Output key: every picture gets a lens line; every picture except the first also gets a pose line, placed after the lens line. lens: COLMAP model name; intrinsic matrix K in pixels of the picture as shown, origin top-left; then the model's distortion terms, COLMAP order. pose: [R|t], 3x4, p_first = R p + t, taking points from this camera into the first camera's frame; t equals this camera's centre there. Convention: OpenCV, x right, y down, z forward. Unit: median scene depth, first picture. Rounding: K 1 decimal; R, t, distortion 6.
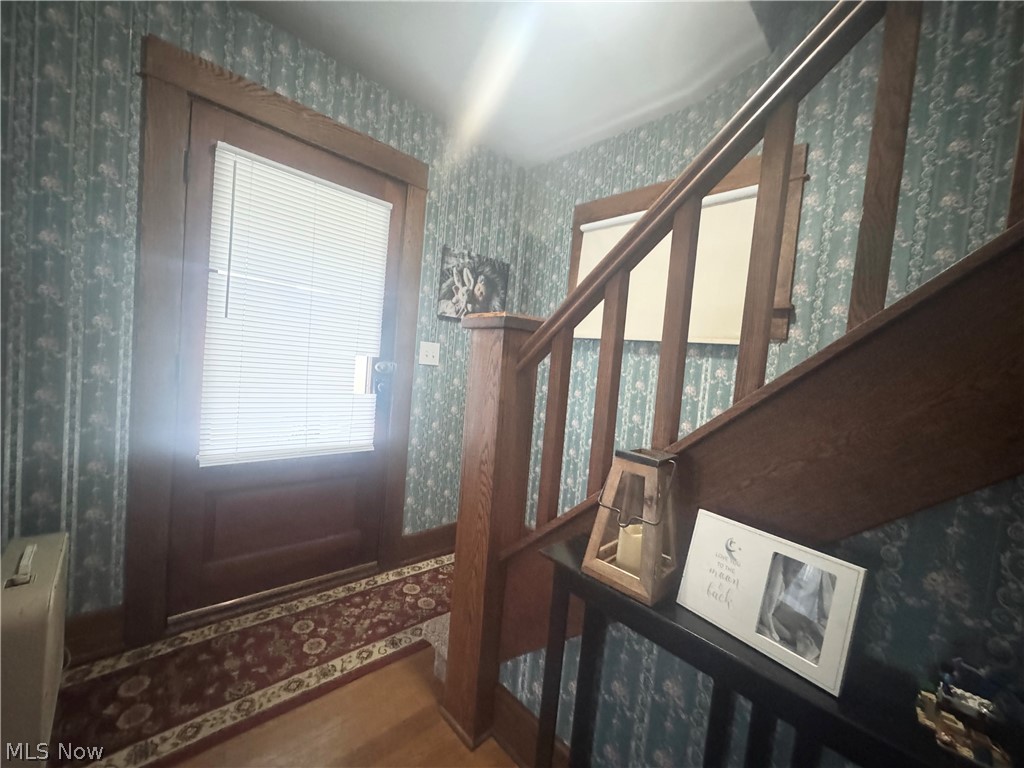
lens RADIAL K [[407.4, 0, 514.2], [0, 407.4, 381.2], [0, 0, 1]] dist [-0.004995, 0.000833]
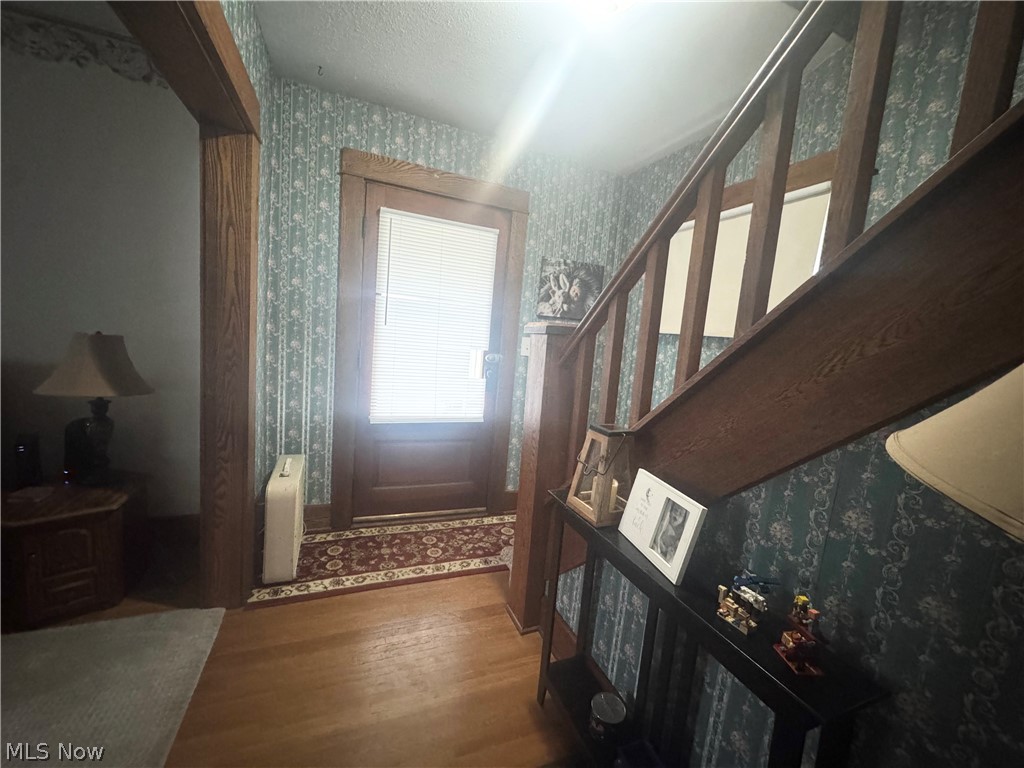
lens RADIAL K [[407.4, 0, 514.6], [0, 407.4, 381.0], [0, 0, 1]] dist [-0.004995, 0.000833]
pose [[0.935096, 0.032144, -0.352933, 0.279643], [-0.019713, 0.999054, 0.038762, -0.018634], [0.353846, -0.029289, 0.934845, -0.244879]]
